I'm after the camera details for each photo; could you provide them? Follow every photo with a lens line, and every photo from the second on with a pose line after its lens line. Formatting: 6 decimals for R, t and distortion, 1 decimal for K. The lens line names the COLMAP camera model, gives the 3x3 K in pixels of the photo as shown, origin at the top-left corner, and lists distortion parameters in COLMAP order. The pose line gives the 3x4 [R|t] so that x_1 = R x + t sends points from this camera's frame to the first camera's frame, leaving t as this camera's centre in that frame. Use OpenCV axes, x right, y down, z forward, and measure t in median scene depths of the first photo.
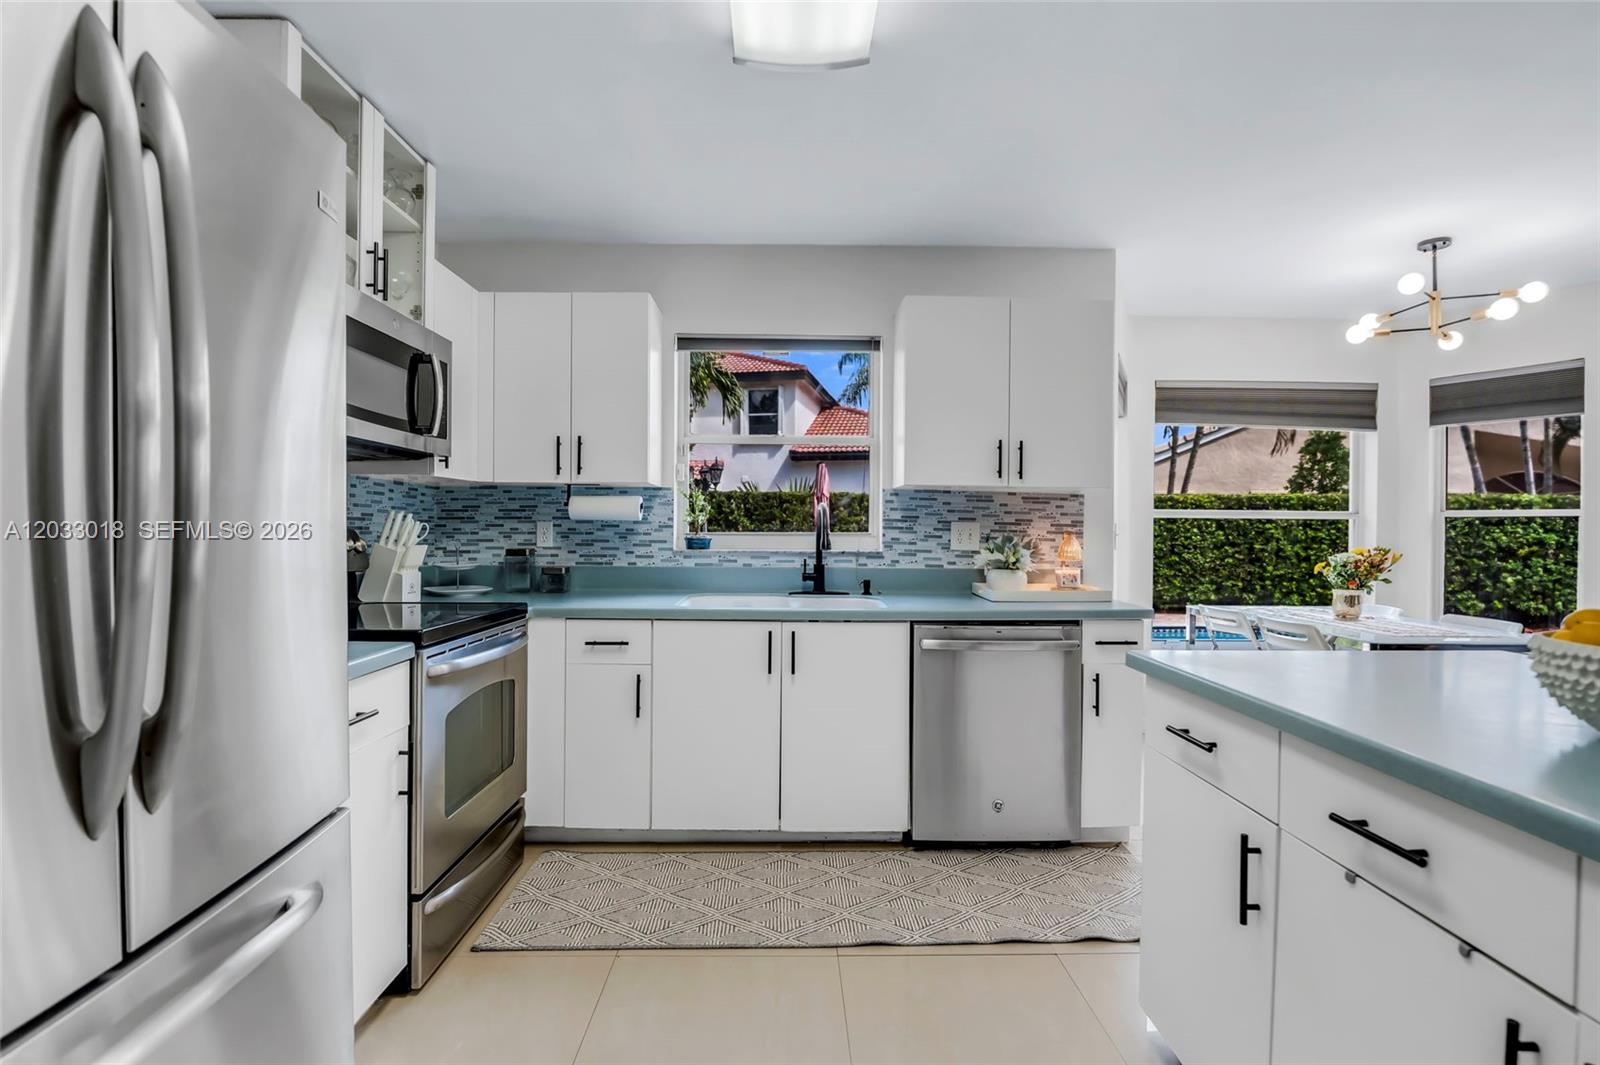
lens RADIAL K [[739.0, 0, 800.0], [0, 739.0, 532.5], [0, 0, 1]] dist [-0.020540, 0.000557]
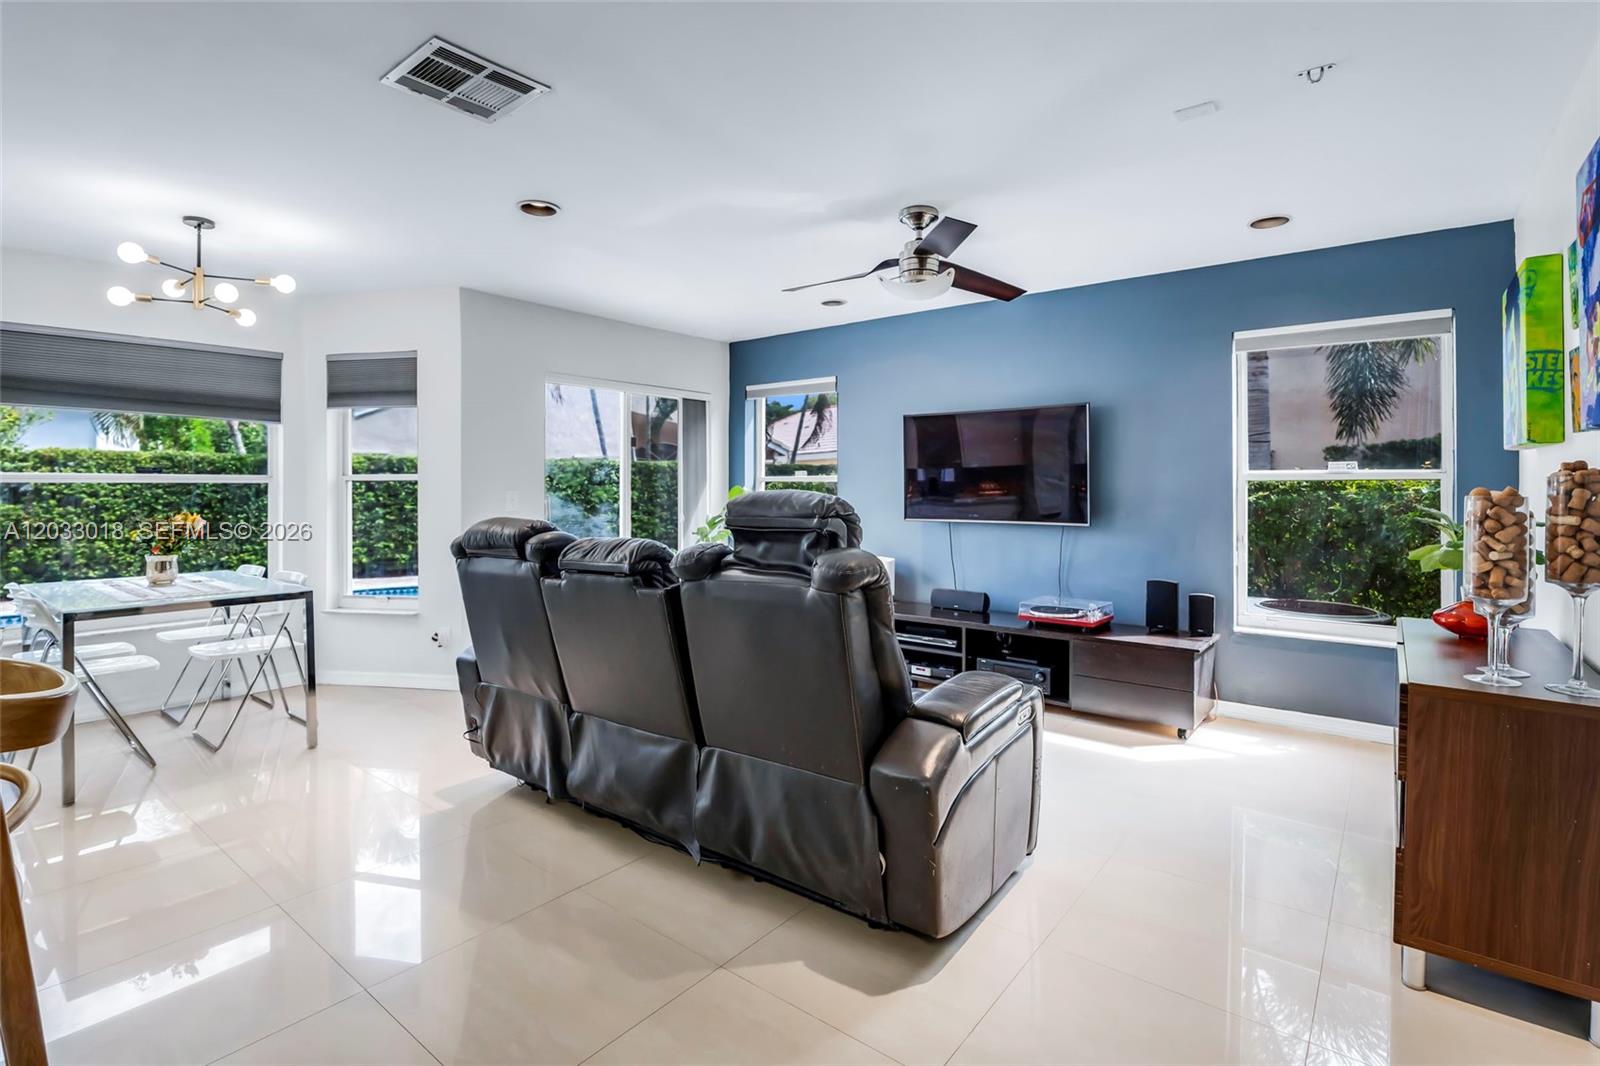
lens RADIAL K [[759.1, 0, 813.4], [0, 759.1, 501.4], [0, 0, 1]] dist [-0.019392, 0.000141]
pose [[0.624779, -0.024305, 0.780423, 0.549667], [0.015260, 0.999705, 0.018918, 0.000162], [-0.780652, 0.000090, 0.624966, -0.353145]]
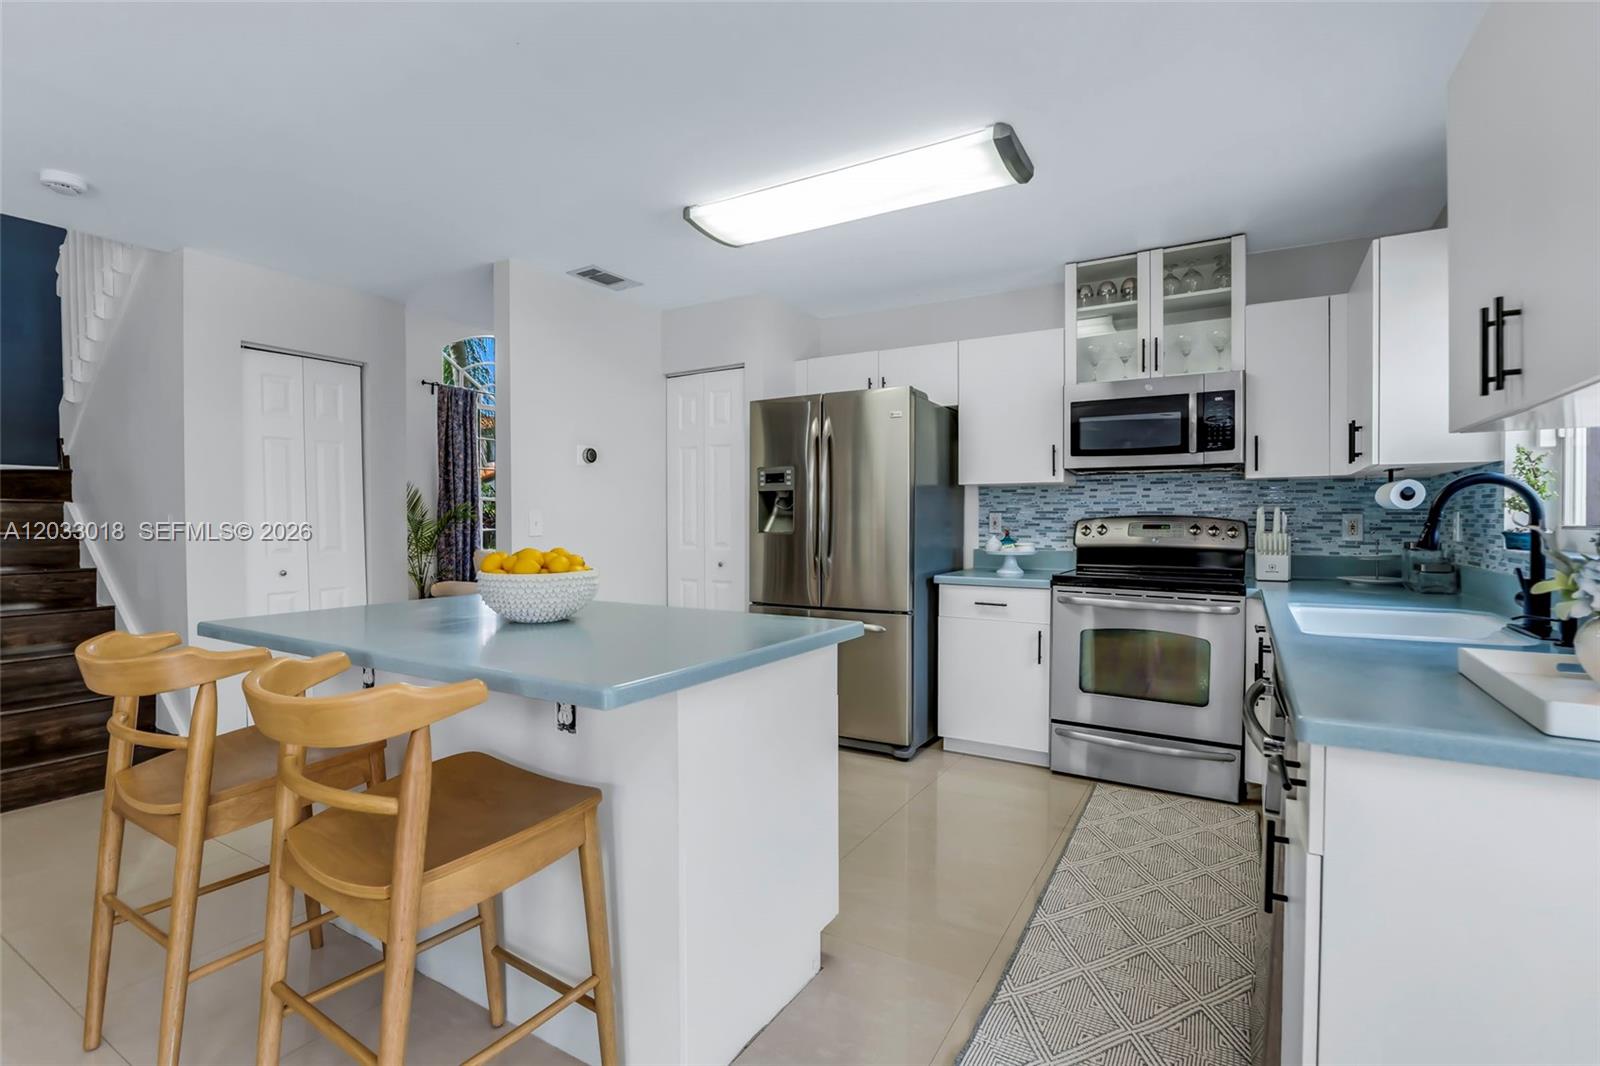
lens RADIAL K [[746.0, 0, 798.2], [0, 746.0, 524.4], [0, 0, 1]] dist [-0.016914, -0.000476]
pose [[-0.526945, -0.001261, -0.849898, 0.771395], [-0.011718, 0.999915, 0.005782, 0.003578], [0.849818, 0.013006, -0.526915, 0.796838]]
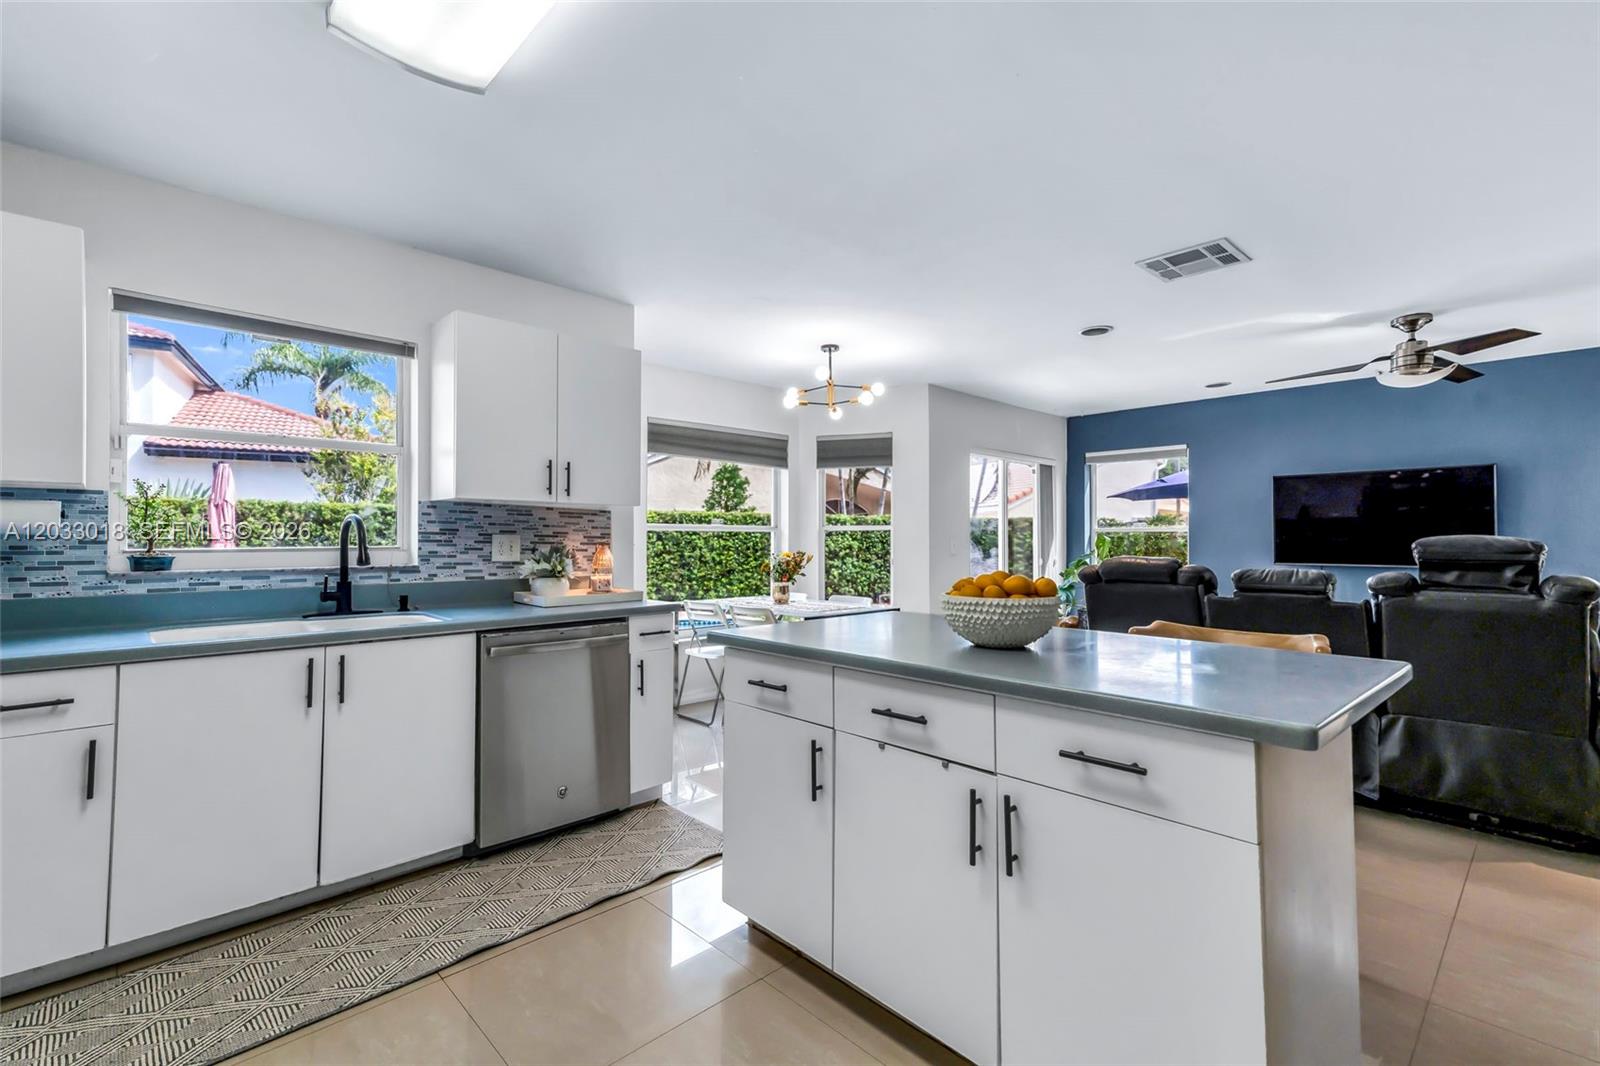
lens RADIAL K [[708.3, 0, 802.8], [0, 708.3, 529.3], [0, 0, 1]] dist [0.030697, -0.000175]
pose [[0.732895, 0.002104, 0.680338, -0.156262], [0.012573, 0.999783, -0.016637, 0.000303], [-0.680225, 0.020747, 0.732709, -0.027326]]
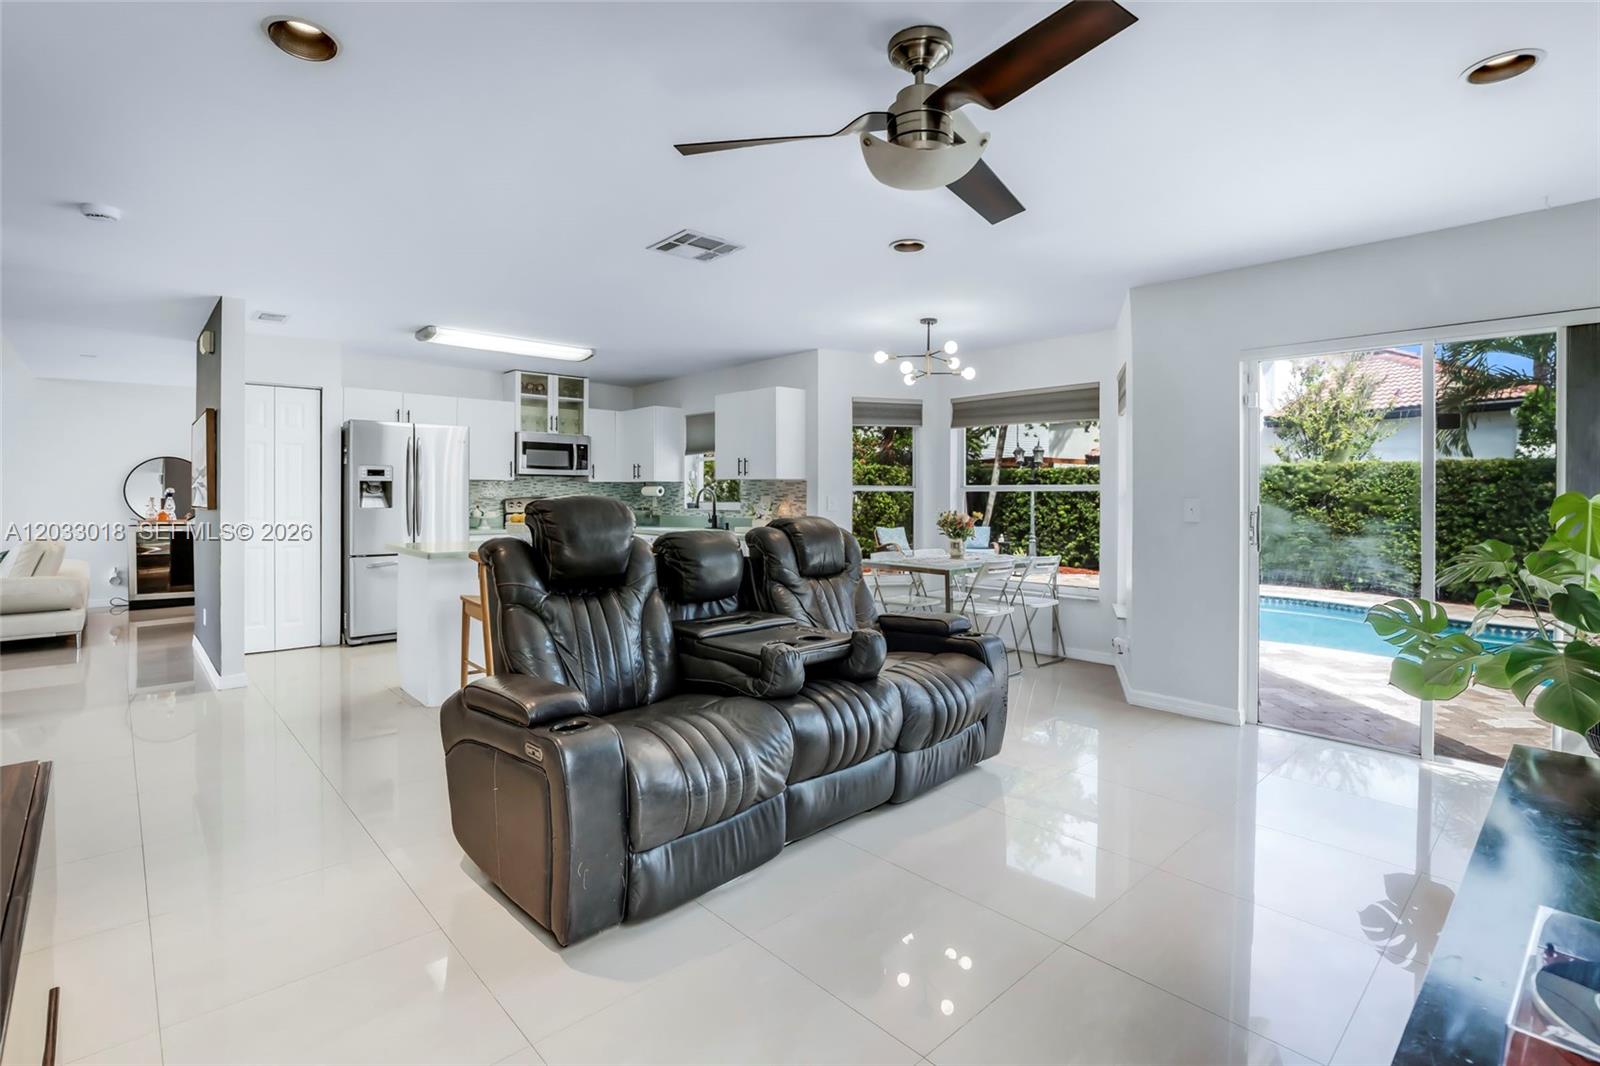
lens RADIAL K [[759.1, 0, 813.4], [0, 759.1, 501.4], [0, 0, 1]] dist [-0.019392, 0.000141]
pose [[0.672431, -0.000771, -0.740160, 1.860297], [-0.005193, 0.999970, -0.005760, 0.012545], [0.740142, 0.007717, 0.672406, -0.301929]]
